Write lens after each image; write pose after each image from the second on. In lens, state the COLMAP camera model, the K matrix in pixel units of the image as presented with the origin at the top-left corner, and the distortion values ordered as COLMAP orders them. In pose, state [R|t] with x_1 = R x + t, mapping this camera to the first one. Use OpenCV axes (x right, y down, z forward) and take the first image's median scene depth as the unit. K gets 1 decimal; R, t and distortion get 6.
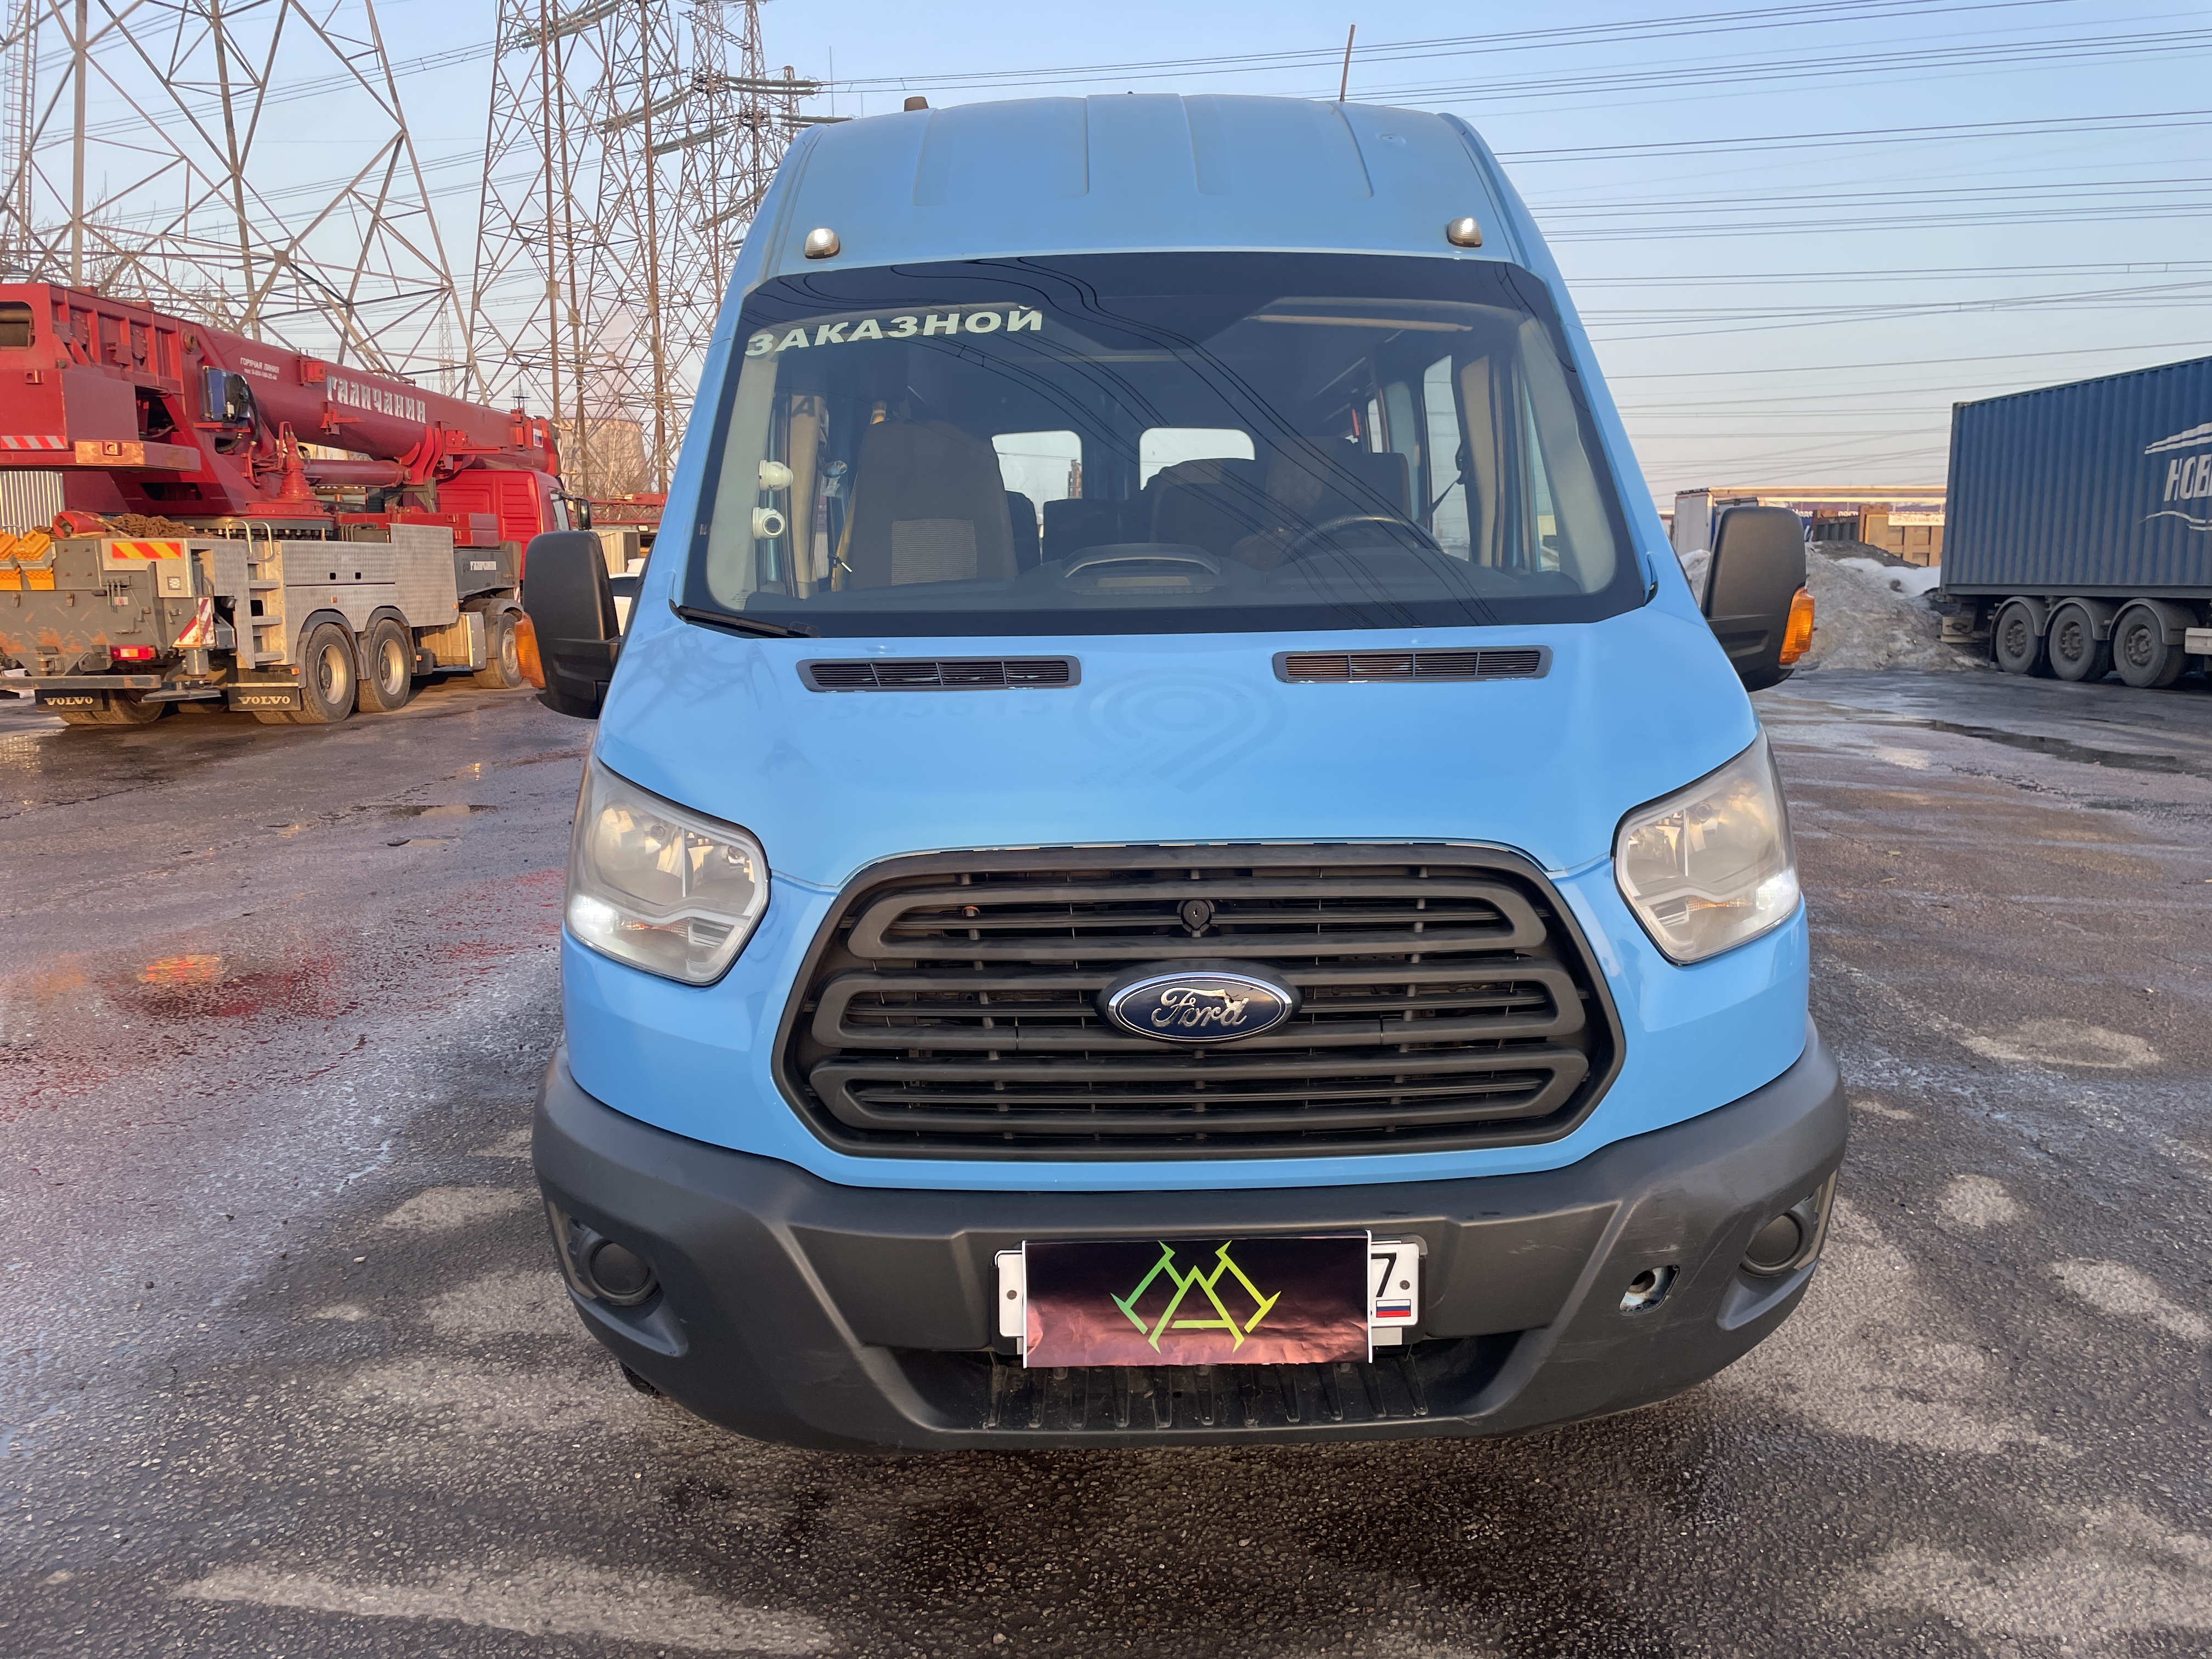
lens RADIAL K [[1654.5, 0, 1108.5], [0, 1654.5, 819.4], [0, 0, 1]] dist [0.109030, -0.151232]
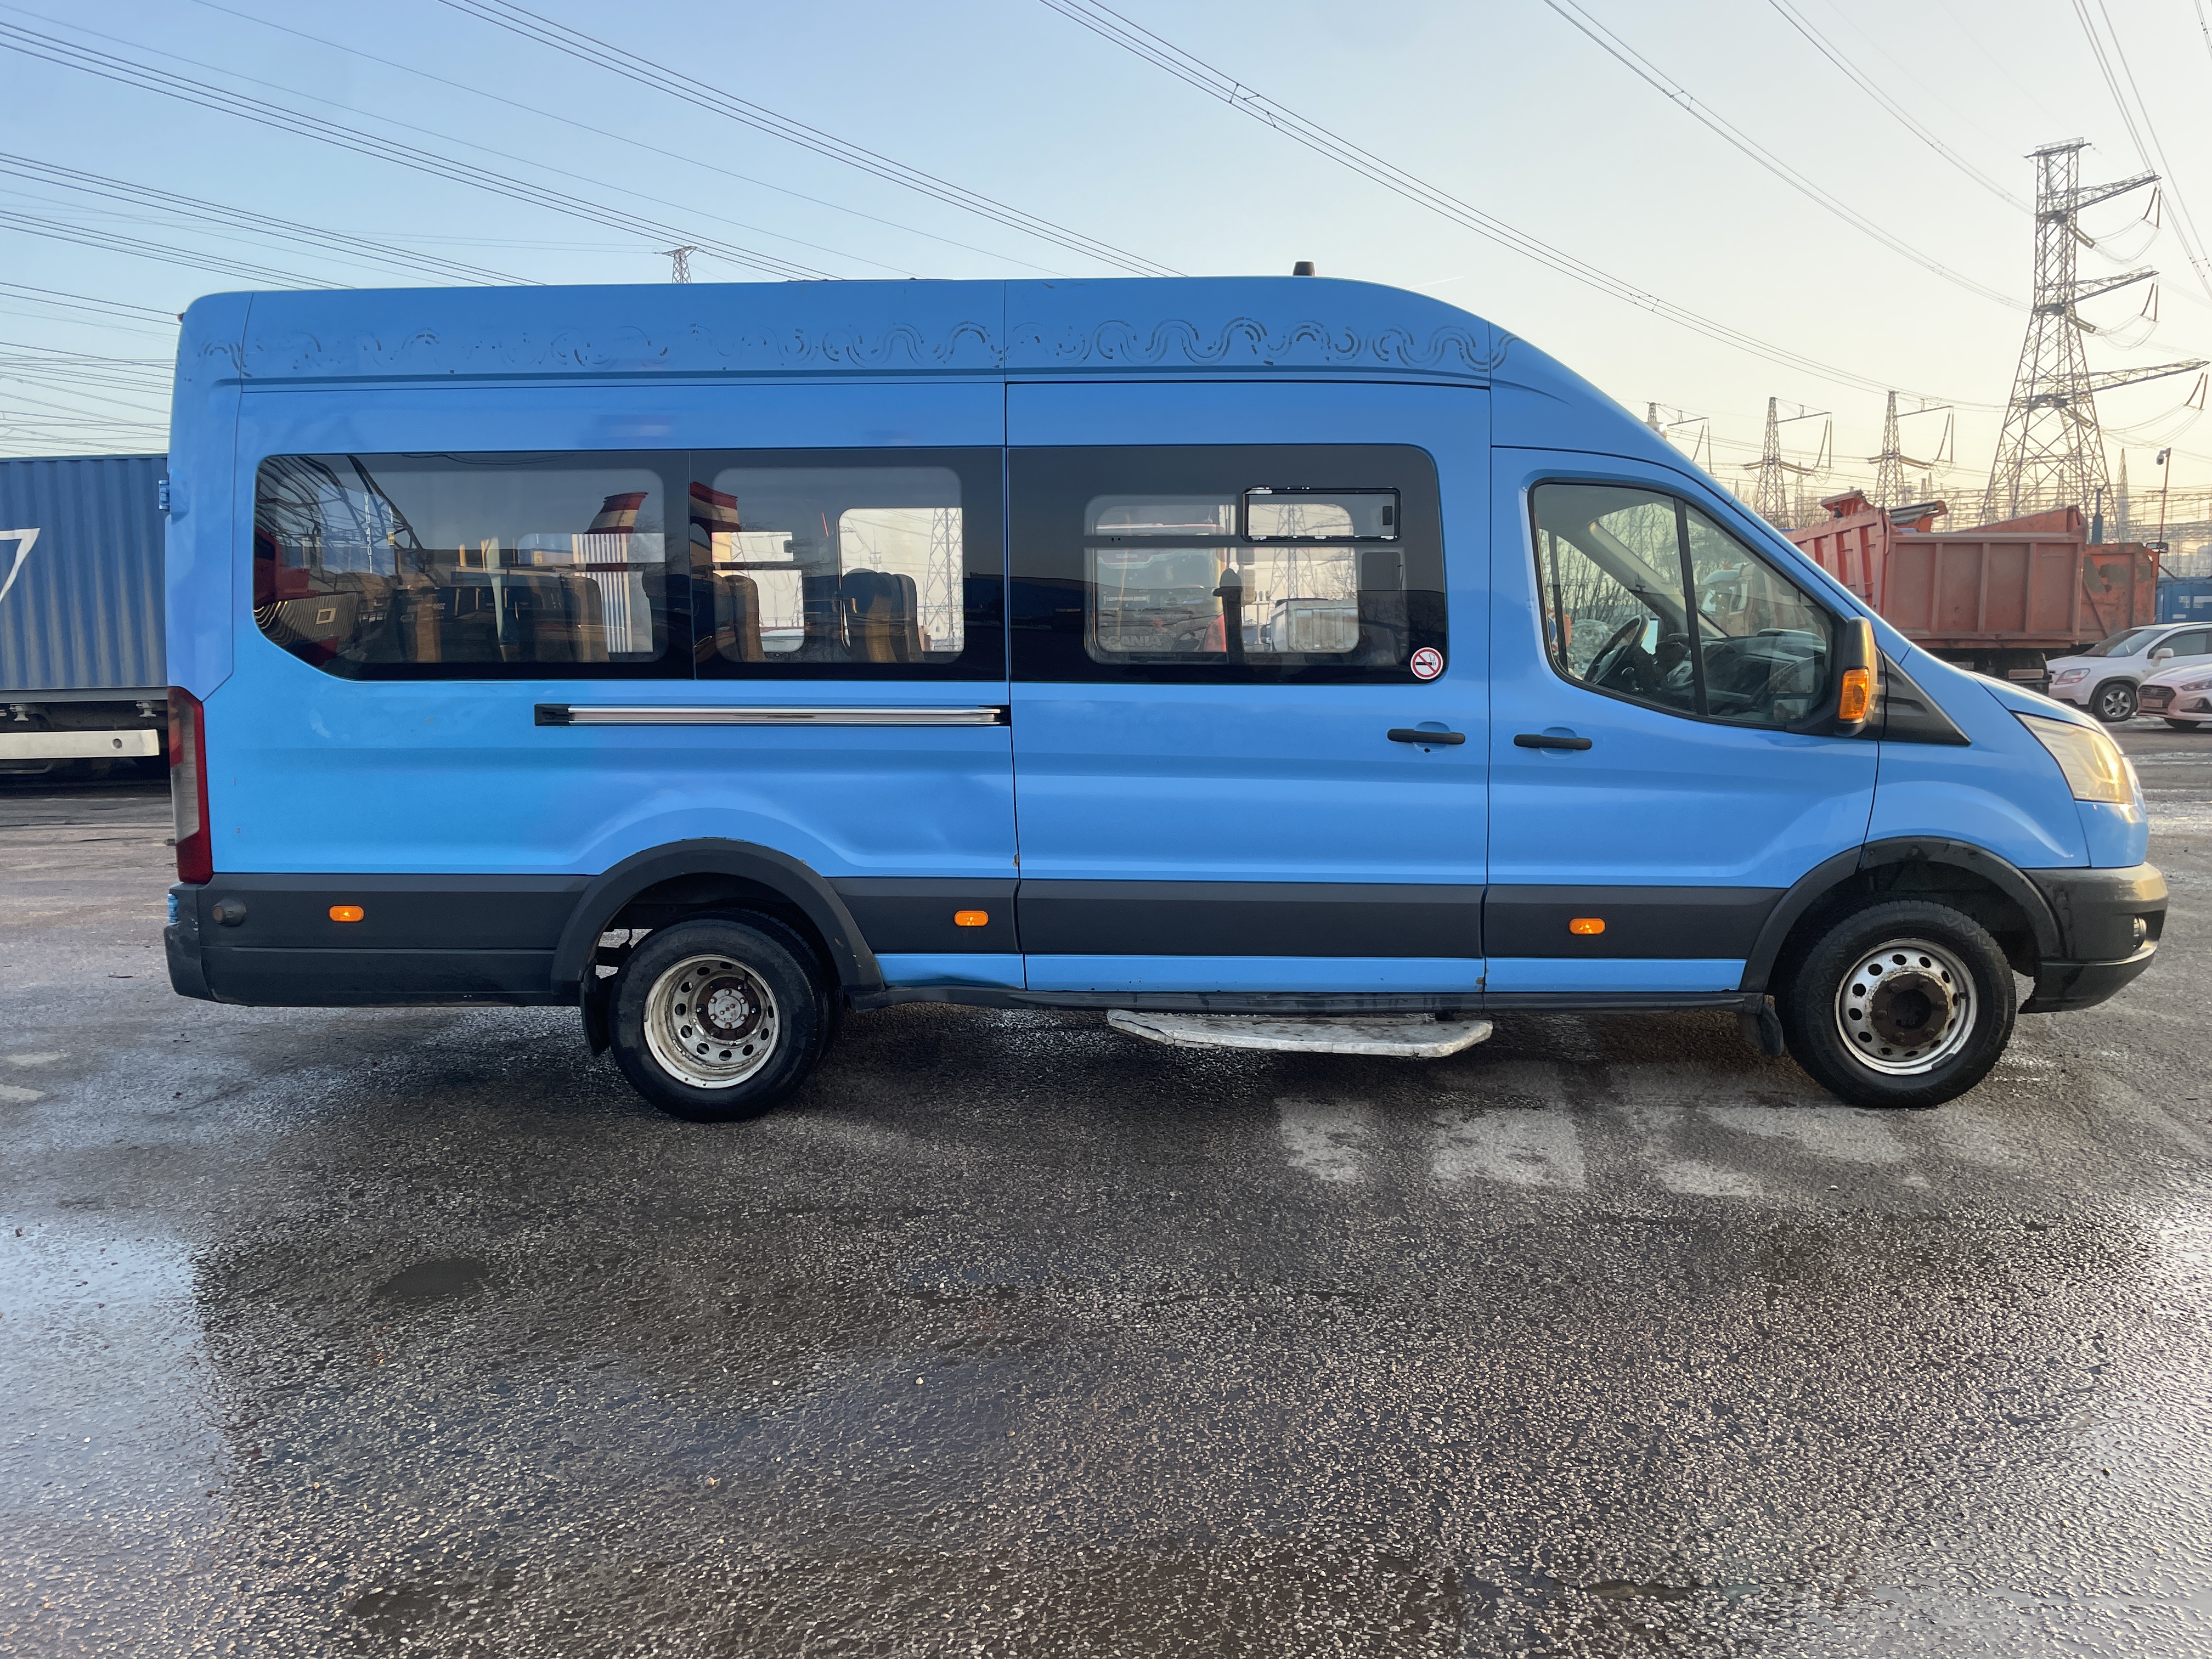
lens RADIAL K [[1642.0, 0, 1106.0], [0, 1642.0, 829.5], [0, 0, 1]] dist [0.078870, -0.103987]
pose [[0.055873, -0.097532, 0.993663, -2.074391], [0.166665, 0.982165, 0.087032, -0.246022], [-0.984429, 0.160746, 0.071131, 1.732284]]
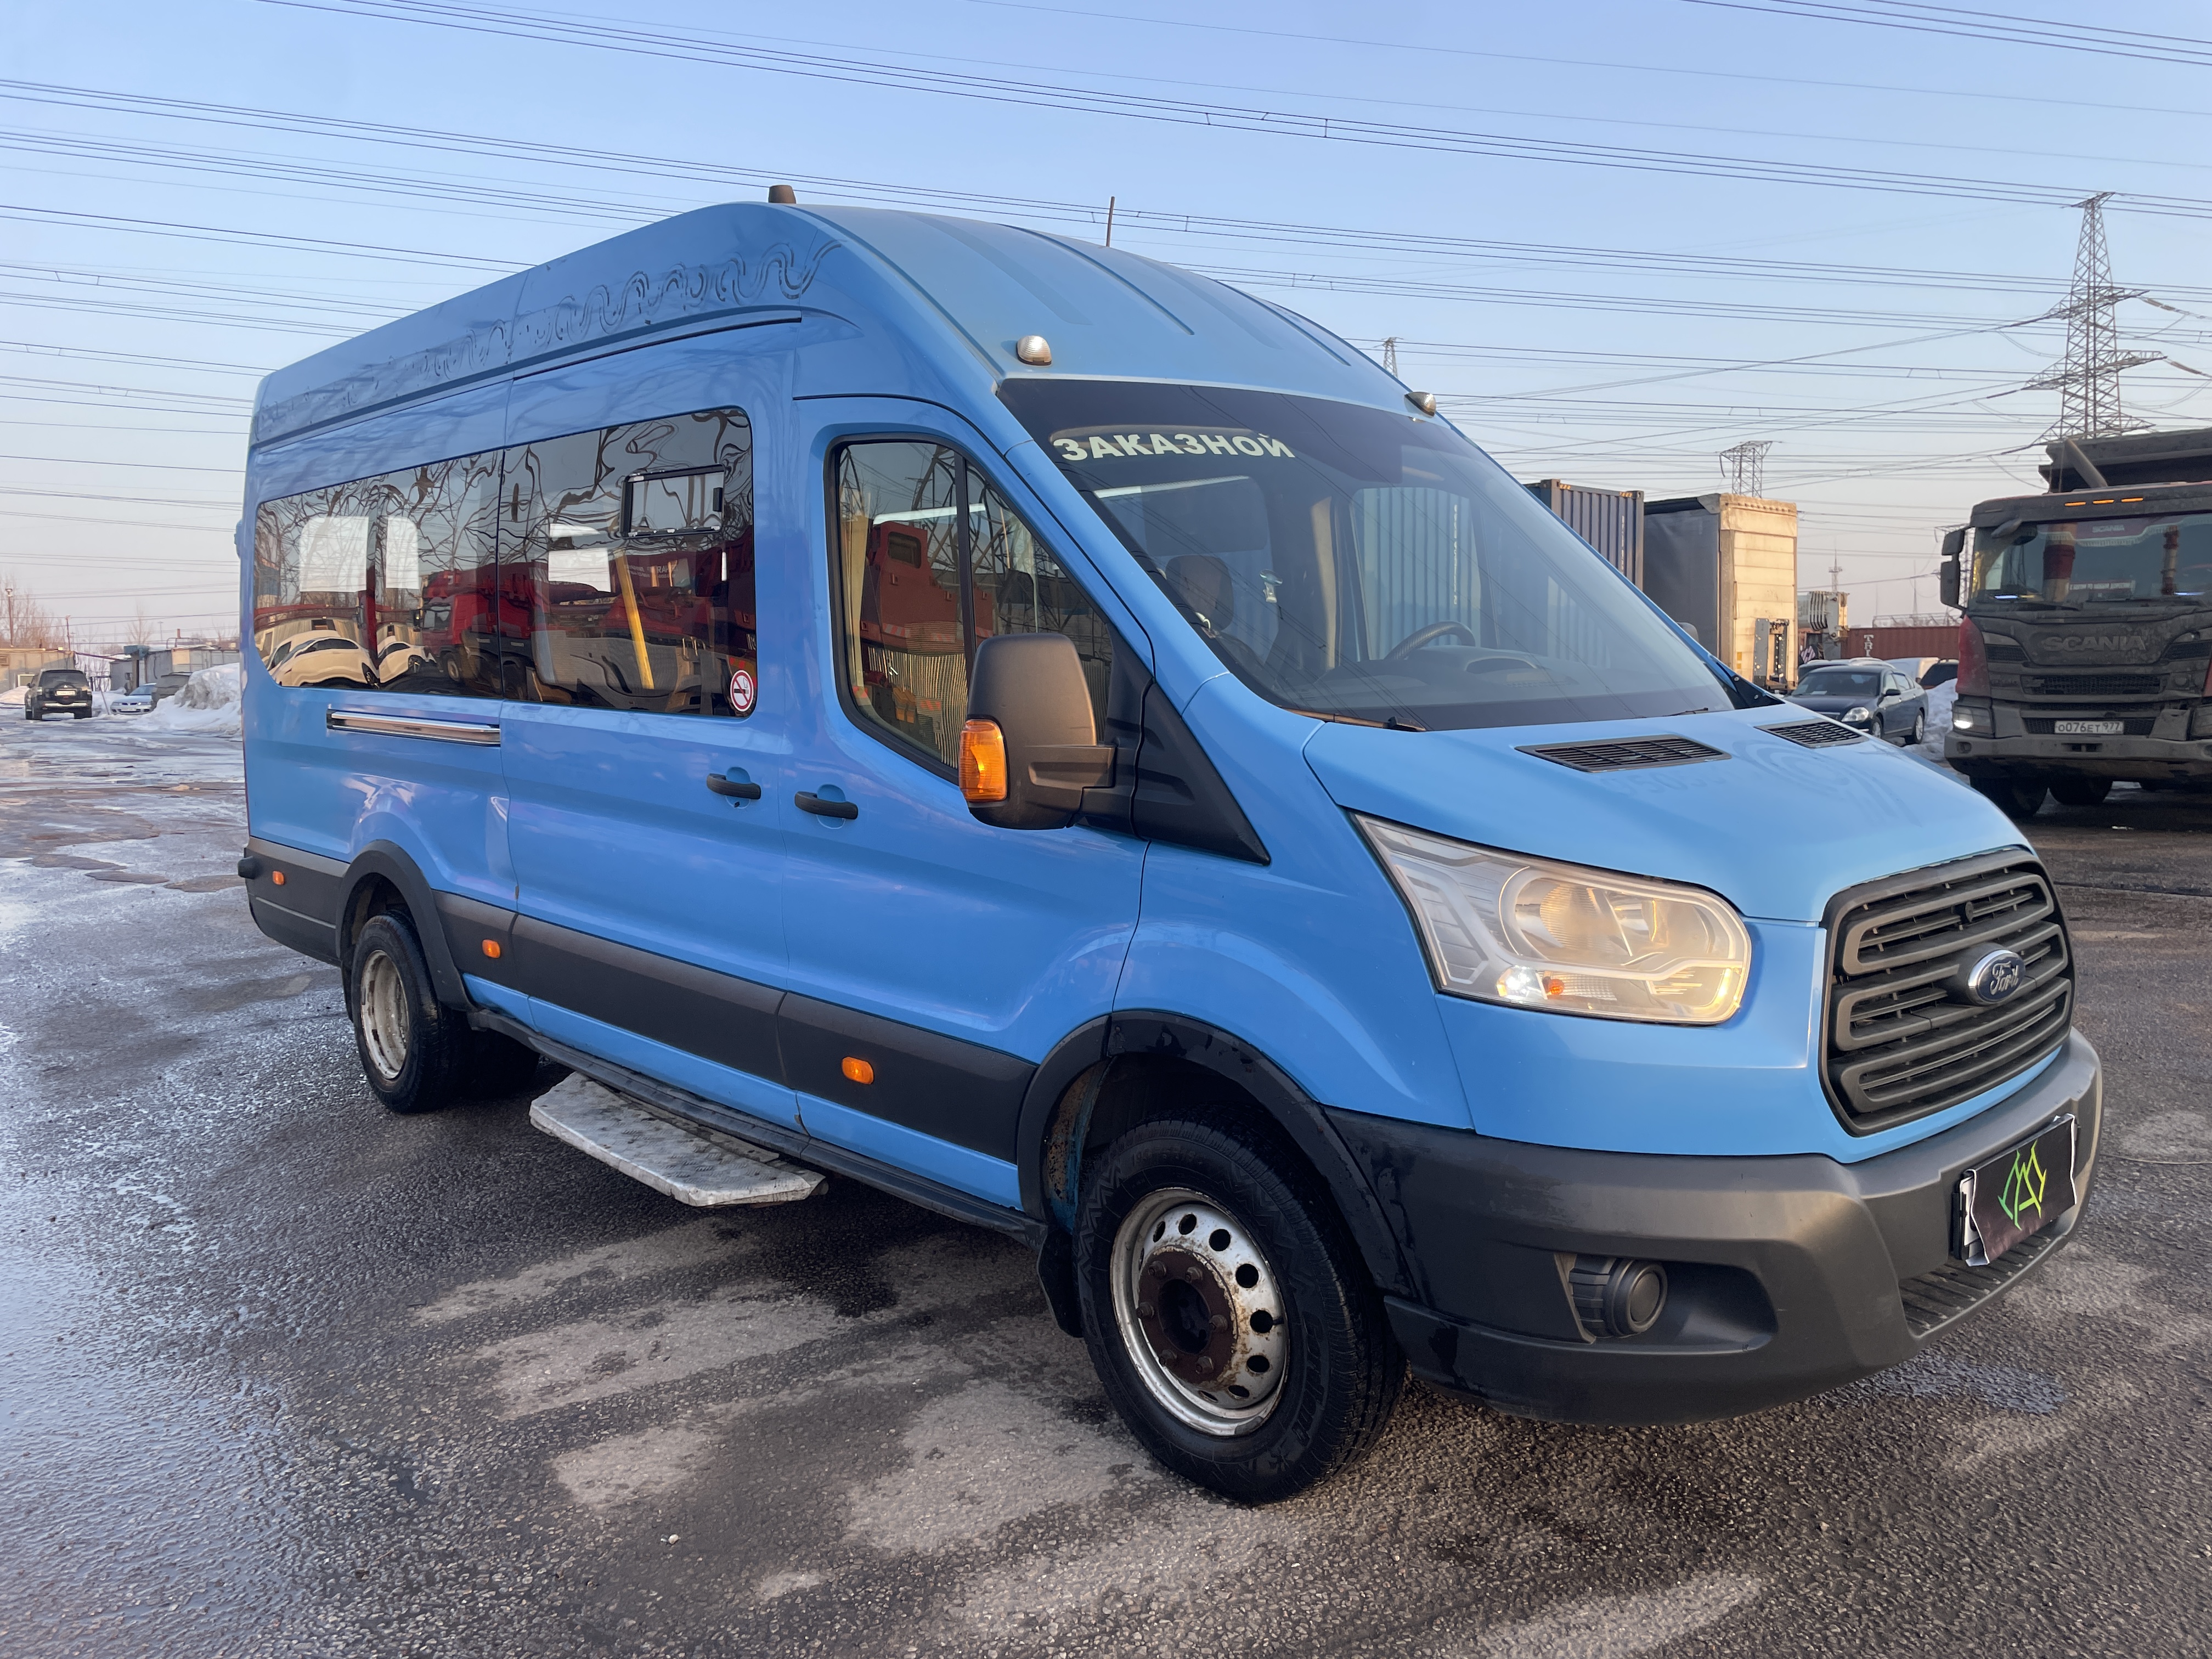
lens RADIAL K [[1672.2, 0, 1103.3], [0, 1672.2, 807.0], [0, 0, 1]] dist [0.079615, -0.099110]
pose [[0.744511, -0.057744, 0.665108, -0.992559], [0.105715, 0.993880, -0.032048, -0.042046], [-0.659187, 0.094172, 0.746059, 0.294002]]
